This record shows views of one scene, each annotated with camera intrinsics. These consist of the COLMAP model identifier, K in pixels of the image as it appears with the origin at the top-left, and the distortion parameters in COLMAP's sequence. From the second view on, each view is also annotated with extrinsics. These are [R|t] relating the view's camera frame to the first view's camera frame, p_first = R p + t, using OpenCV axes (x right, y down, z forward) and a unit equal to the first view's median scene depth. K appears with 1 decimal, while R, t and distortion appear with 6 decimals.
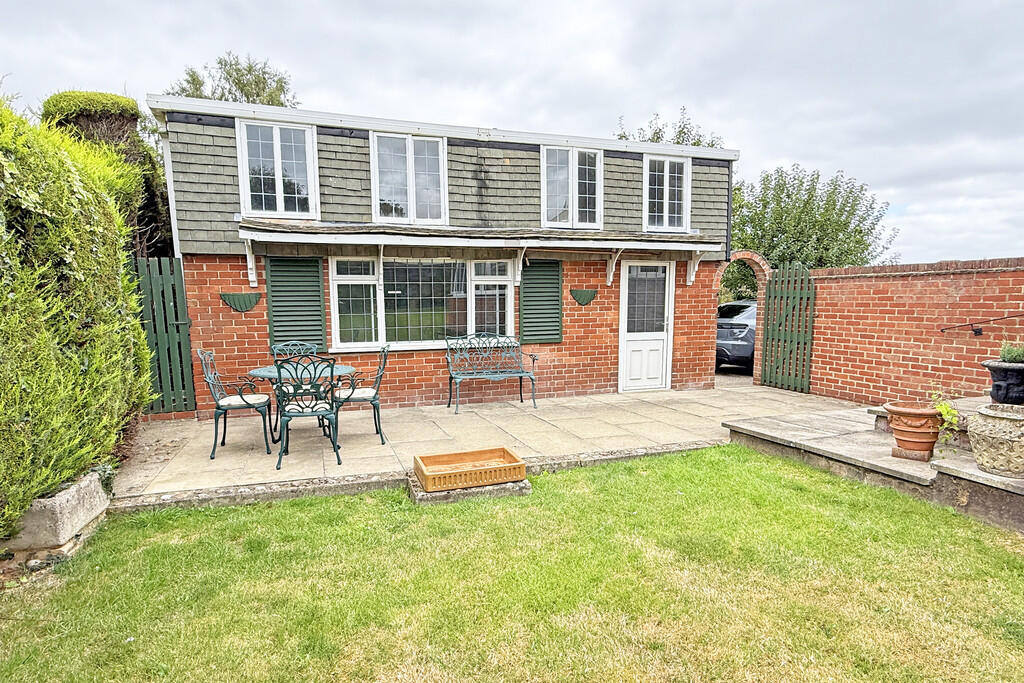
lens RADIAL K [[529.0, 0, 508.3], [0, 529.0, 340.4], [0, 0, 1]] dist [-0.006751, -0.000300]
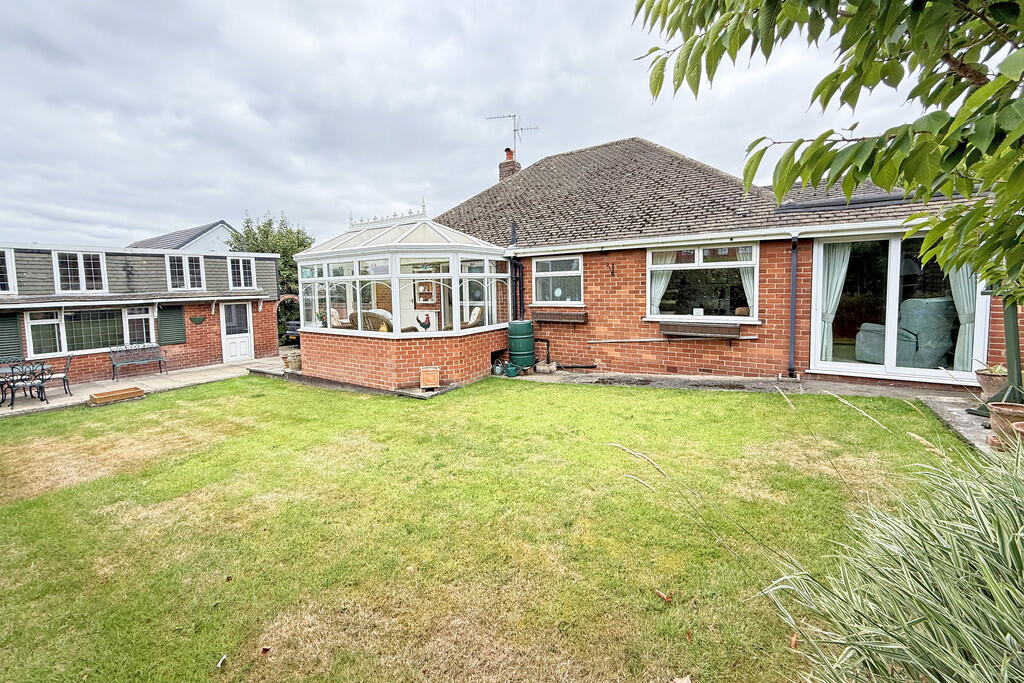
lens RADIAL K [[405.9, 0, 509.3], [0, 405.9, 309.3], [0, 0, 1]] dist [0.000981, 0.000238]
pose [[0.808900, -0.044912, 0.586228, 0.213312], [0.060657, 0.998132, -0.007229, -0.042107], [-0.584809, 0.041407, 0.810114, -1.165316]]
